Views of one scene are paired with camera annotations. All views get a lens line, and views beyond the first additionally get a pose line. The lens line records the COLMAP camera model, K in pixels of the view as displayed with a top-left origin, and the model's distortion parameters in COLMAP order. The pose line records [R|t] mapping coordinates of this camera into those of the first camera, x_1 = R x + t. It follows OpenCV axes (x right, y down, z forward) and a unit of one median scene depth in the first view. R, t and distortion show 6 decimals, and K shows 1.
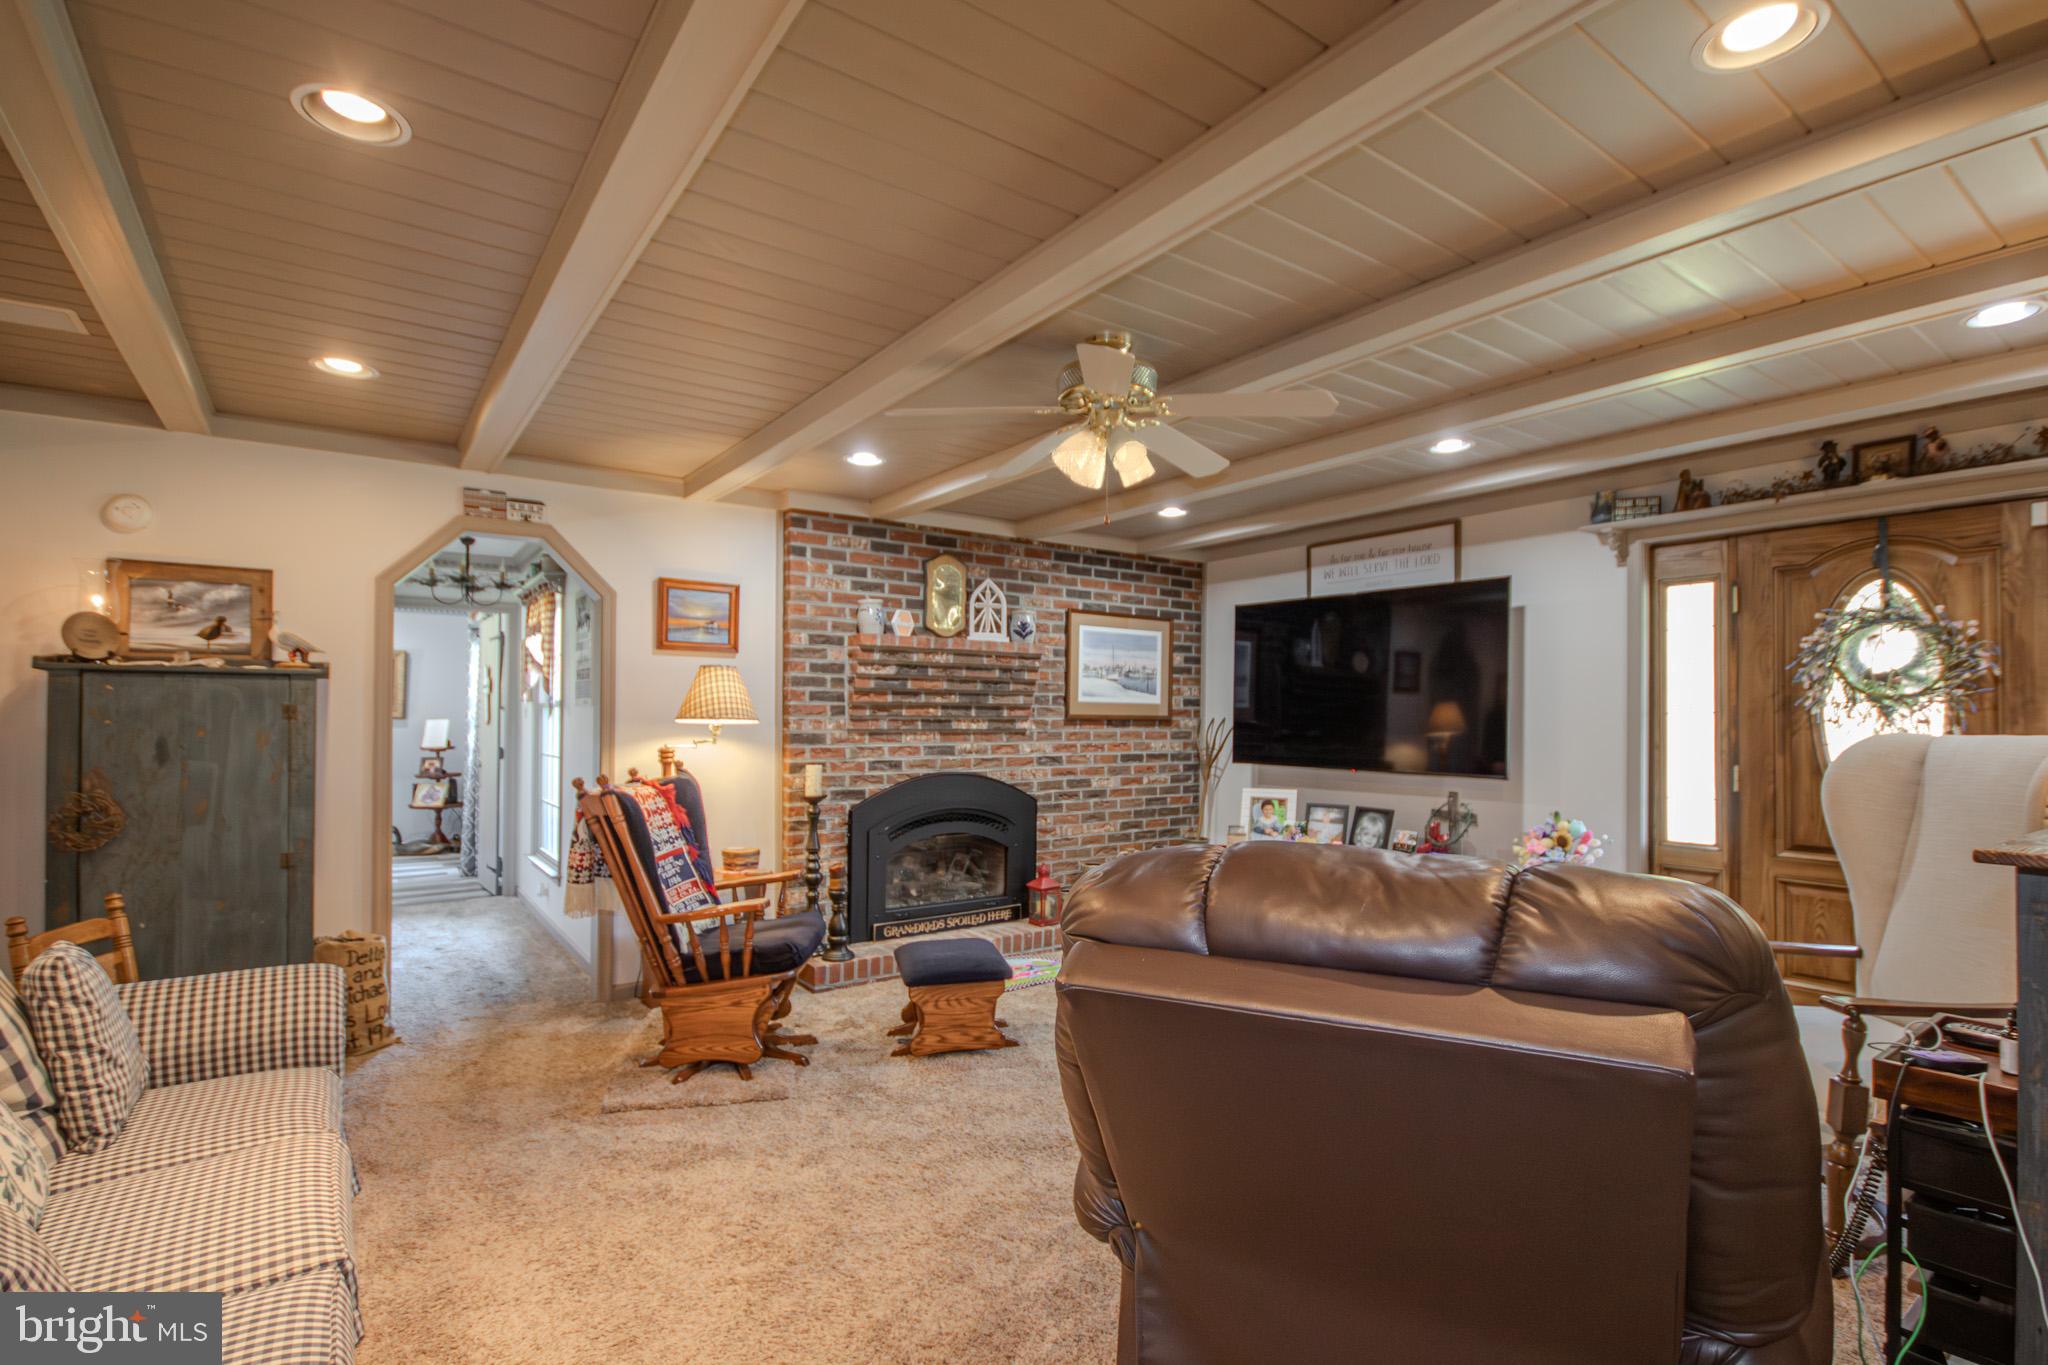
lens RADIAL K [[952.7, 0, 1018.0], [0, 952.7, 705.9], [0, 0, 1]] dist [-0.002365, -0.000596]
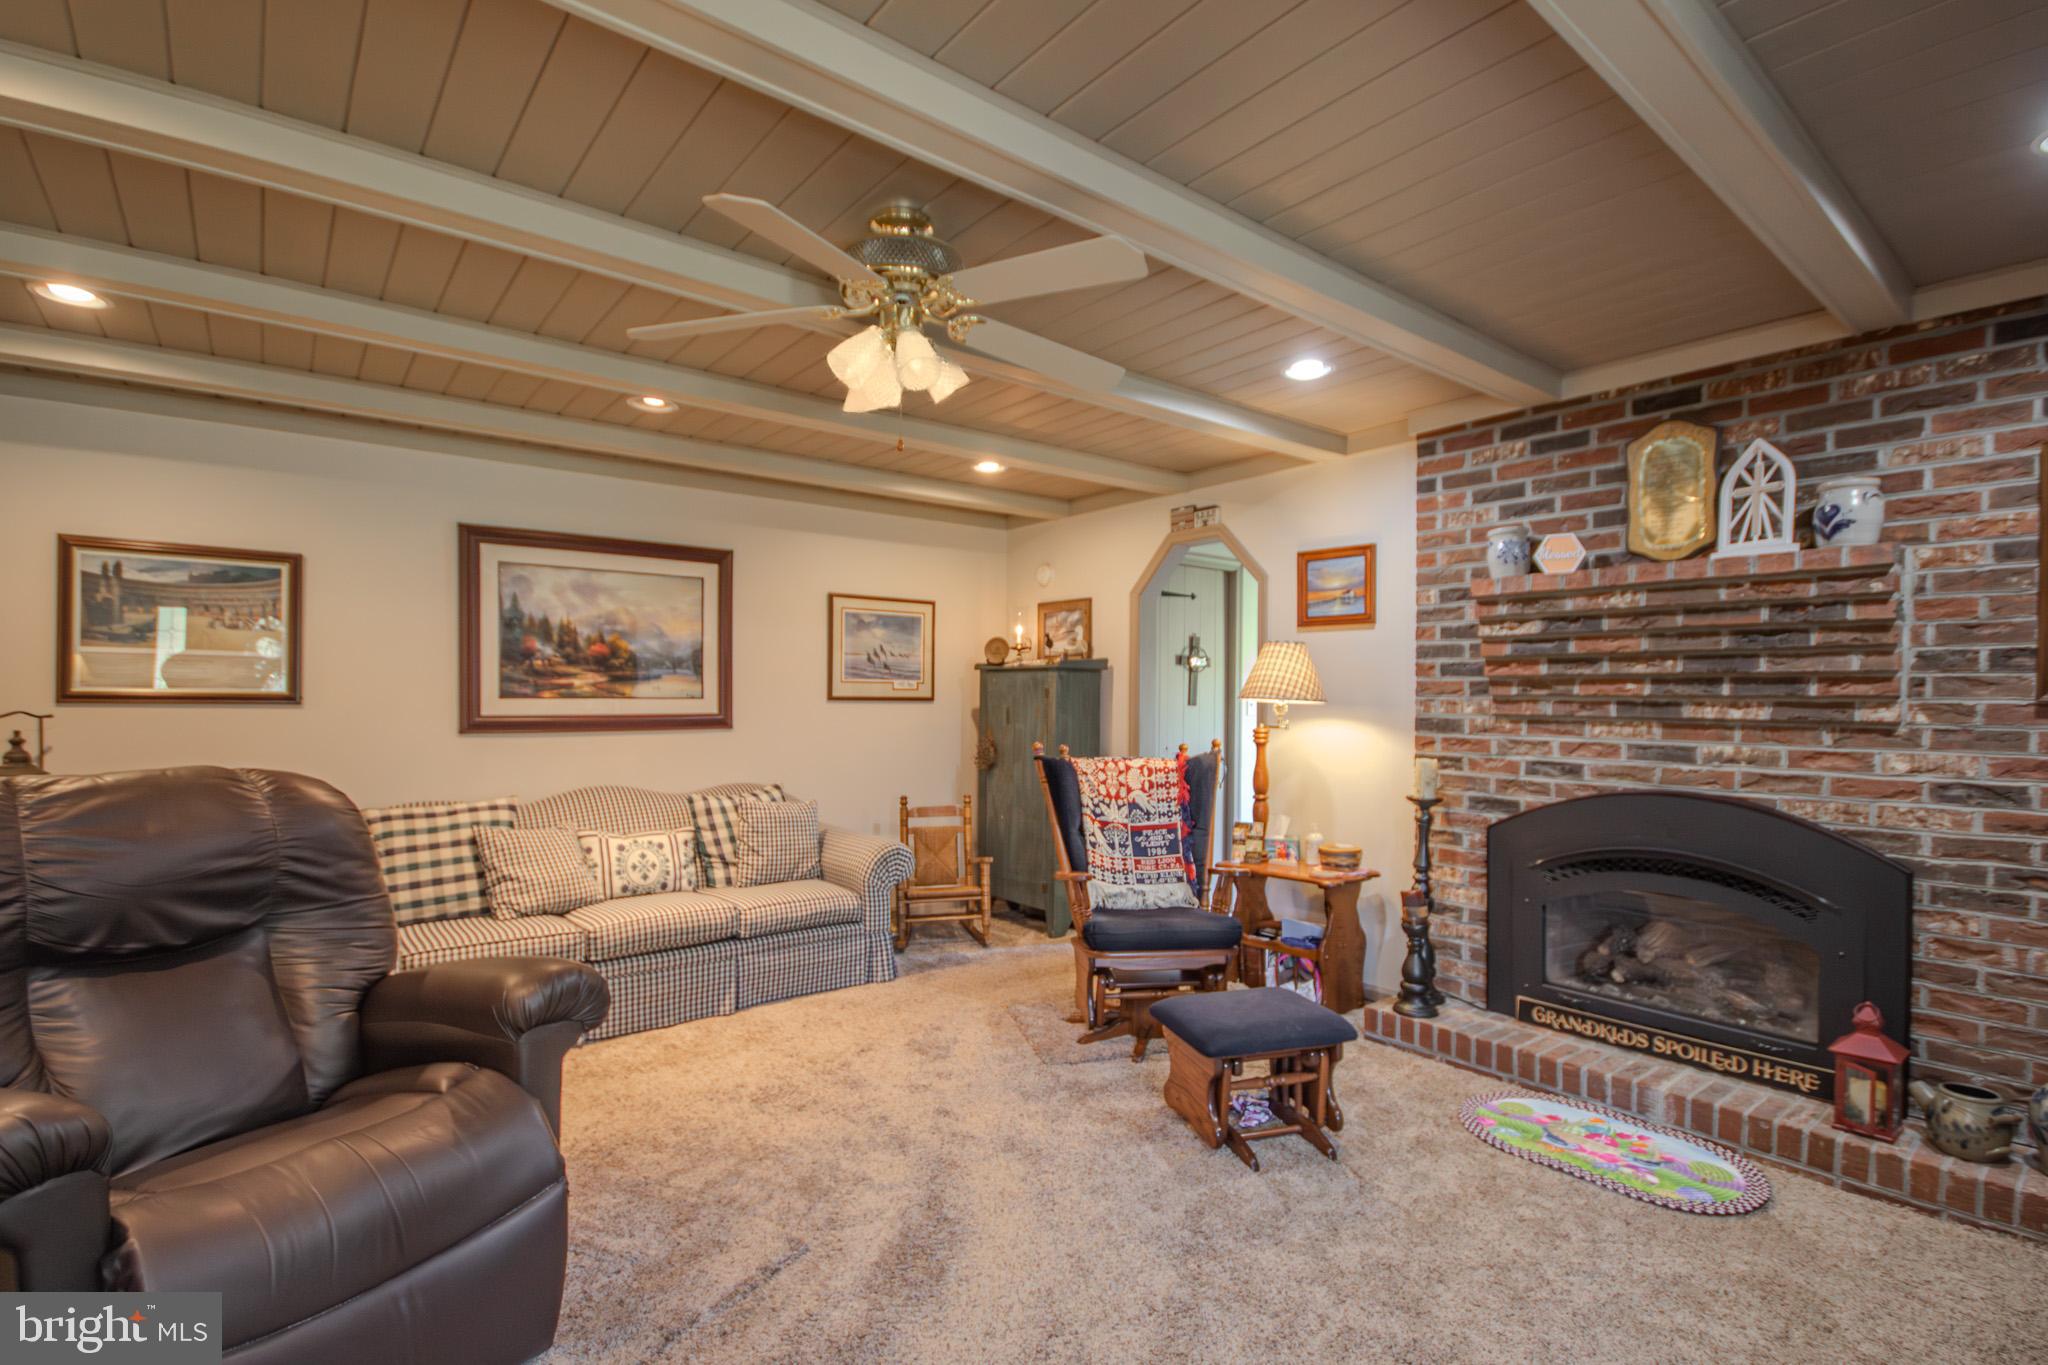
lens RADIAL K [[952.7, 0, 1018.0], [0, 952.7, 705.9], [0, 0, 1]] dist [-0.002365, -0.000596]
pose [[0.062207, 0.006503, -0.998042, 0.503470], [0.006720, 0.999953, 0.006934, 0.010563], [0.998041, -0.007138, 0.062161, 0.578582]]
